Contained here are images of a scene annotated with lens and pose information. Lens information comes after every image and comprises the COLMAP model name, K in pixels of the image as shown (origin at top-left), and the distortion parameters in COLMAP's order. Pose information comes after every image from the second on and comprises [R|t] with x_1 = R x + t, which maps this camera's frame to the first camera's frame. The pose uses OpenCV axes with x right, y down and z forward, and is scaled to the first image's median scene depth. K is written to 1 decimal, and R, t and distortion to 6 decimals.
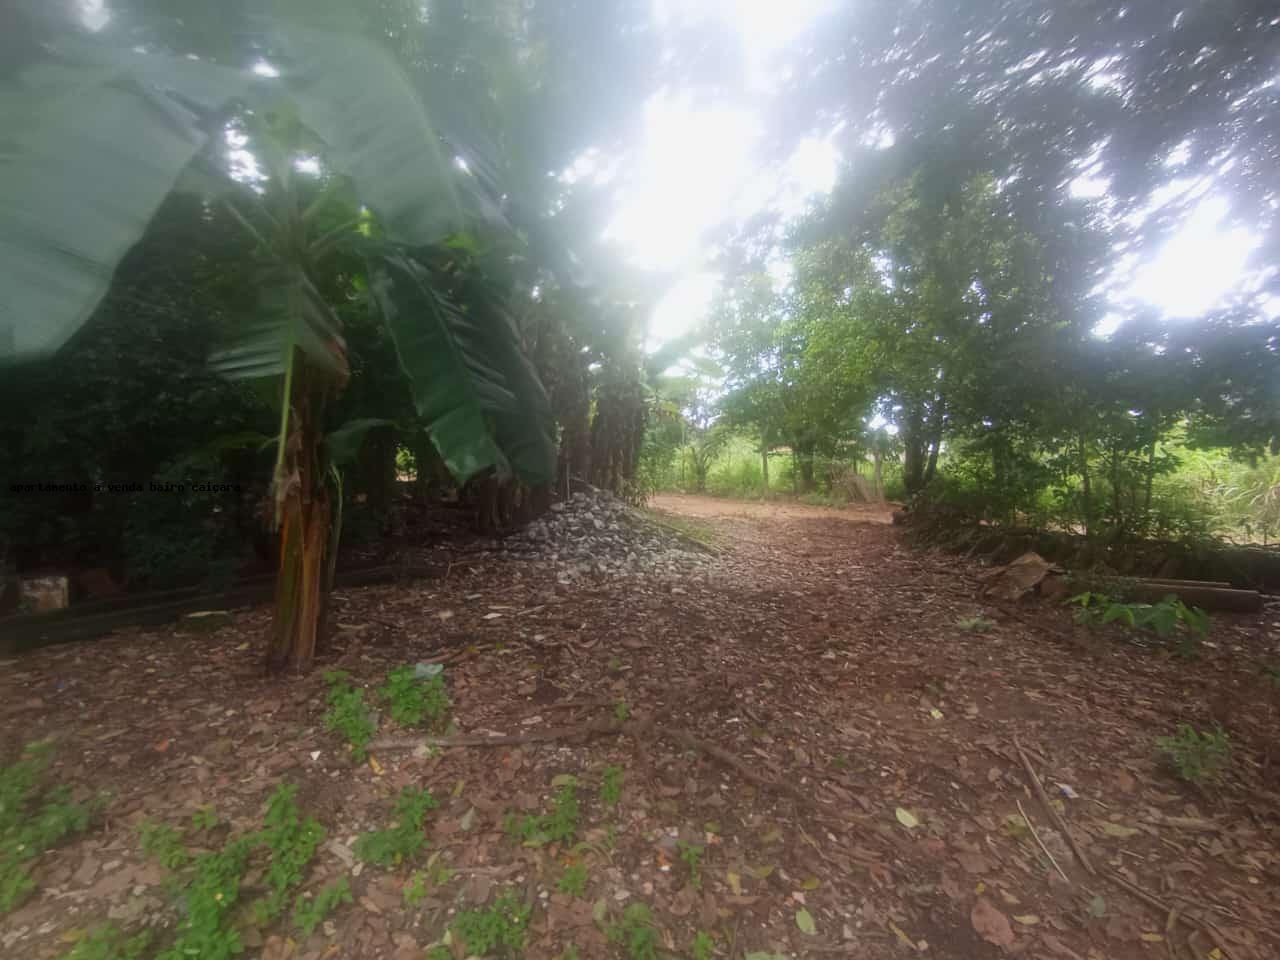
lens RADIAL K [[586.7, 0, 648.0], [0, 586.7, 480.3], [0, 0, 1]] dist [-0.021133, 0.011065]
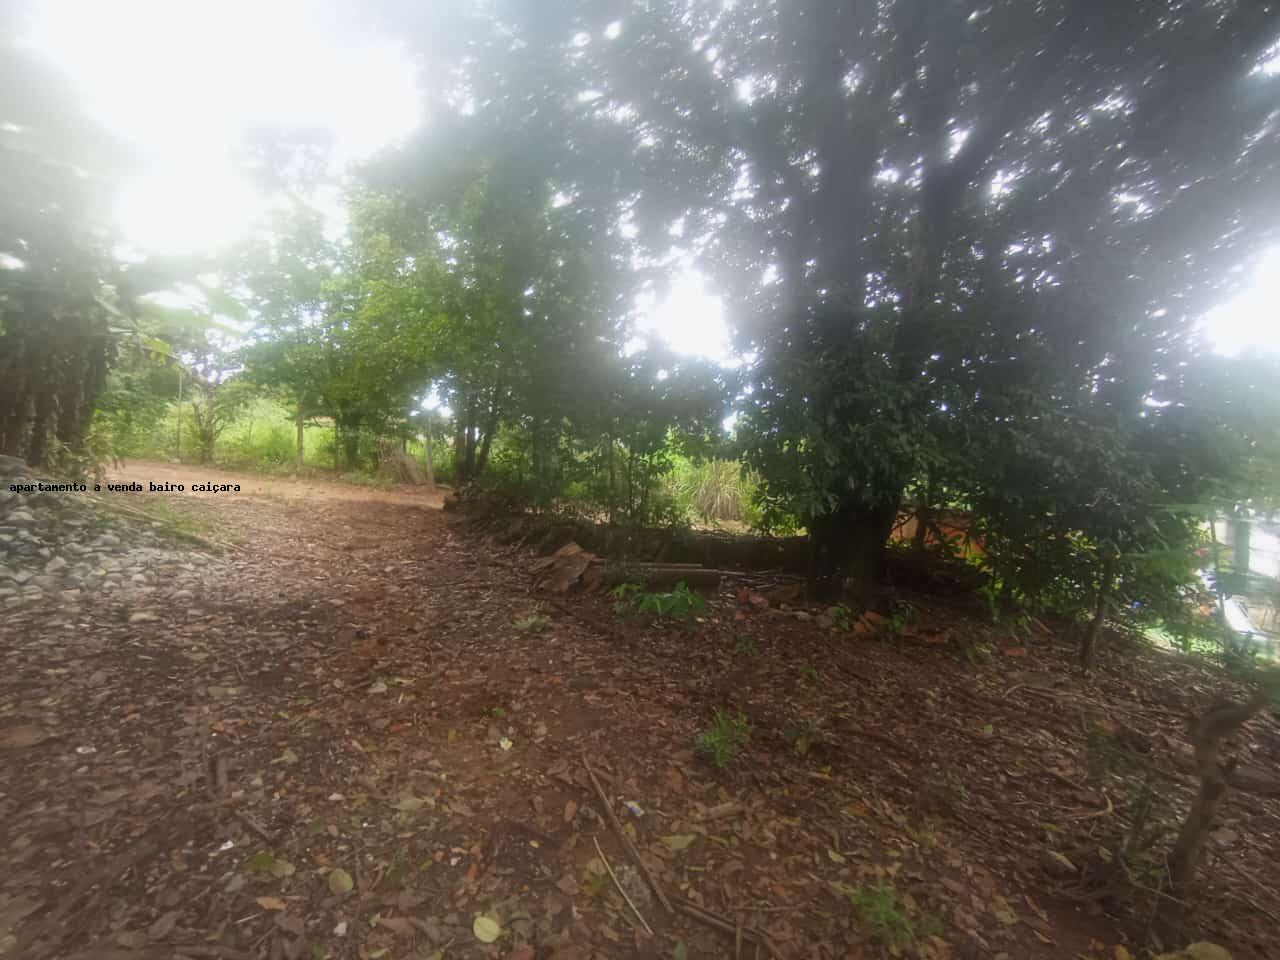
lens RADIAL K [[586.7, 0, 640.5], [0, 586.7, 480.5], [0, 0, 1]] dist [-0.021133, 0.011065]
pose [[0.744250, 0.044616, 0.666410, 0.023705], [-0.067608, 0.997674, 0.008710, -0.010765], [-0.664471, -0.051537, 0.745535, 0.132011]]
